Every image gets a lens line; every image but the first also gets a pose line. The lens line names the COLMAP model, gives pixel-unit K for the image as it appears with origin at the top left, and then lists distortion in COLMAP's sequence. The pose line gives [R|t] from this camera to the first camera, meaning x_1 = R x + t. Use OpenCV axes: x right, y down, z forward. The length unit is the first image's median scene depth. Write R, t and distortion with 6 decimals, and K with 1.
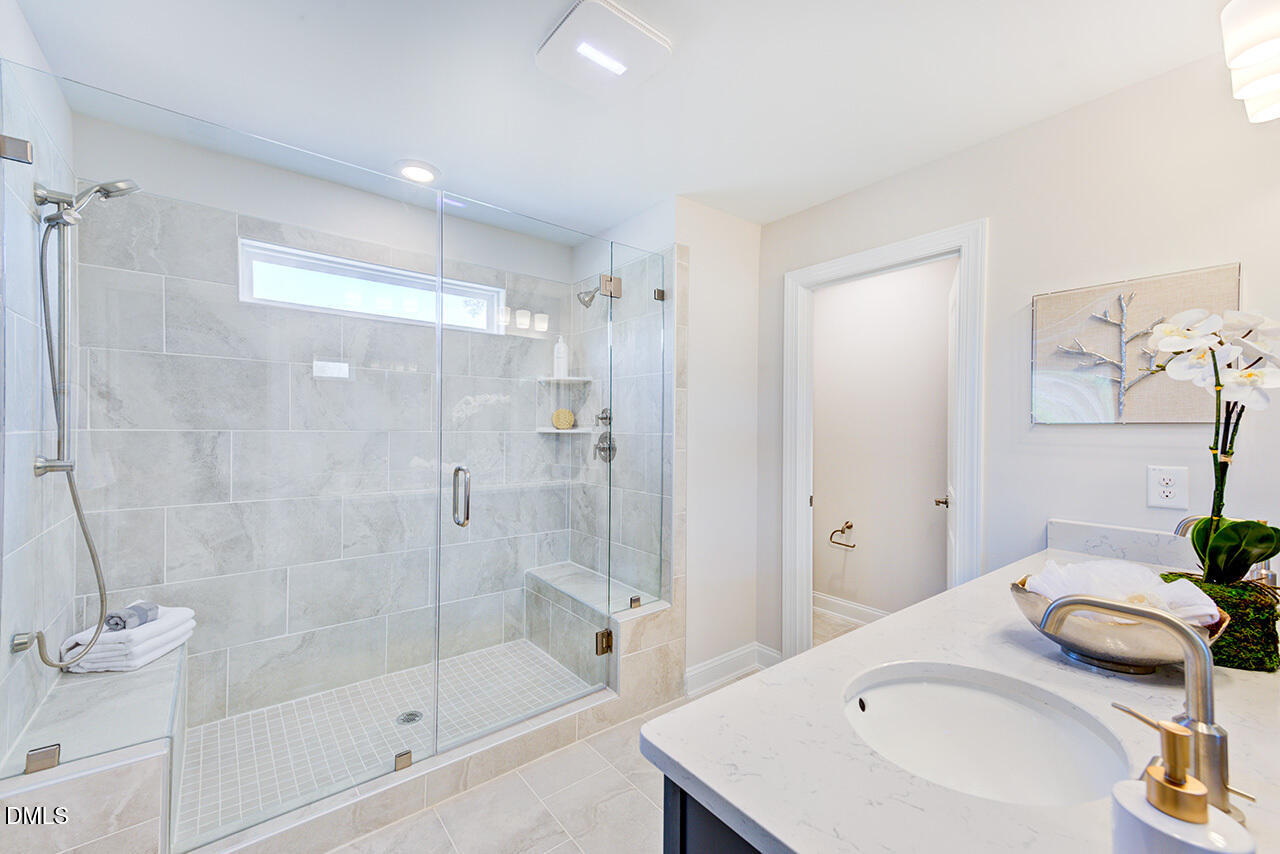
lens RADIAL K [[526.3, 0, 640.0], [0, 526.3, 427.0], [0, 0, 1]] dist [0.001498, -0.000011]
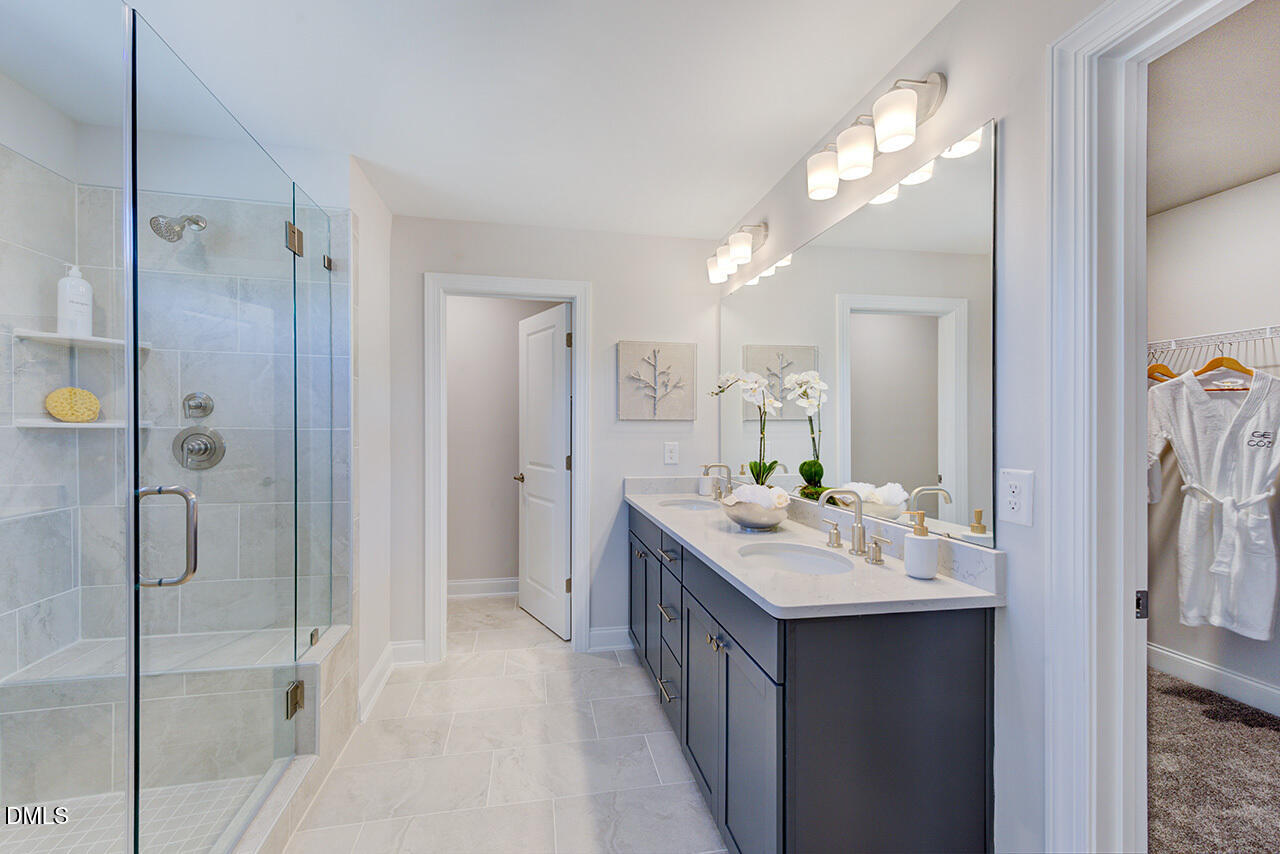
lens RADIAL K [[502.2, 0, 642.9], [0, 502.2, 420.3], [0, 0, 1]] dist [0.001057, -0.000001]
pose [[0.431587, 0.004232, 0.902061, -0.473951], [-0.006508, 0.999978, -0.001578, -0.001920], [-0.902048, -0.005190, 0.431605, 0.206801]]
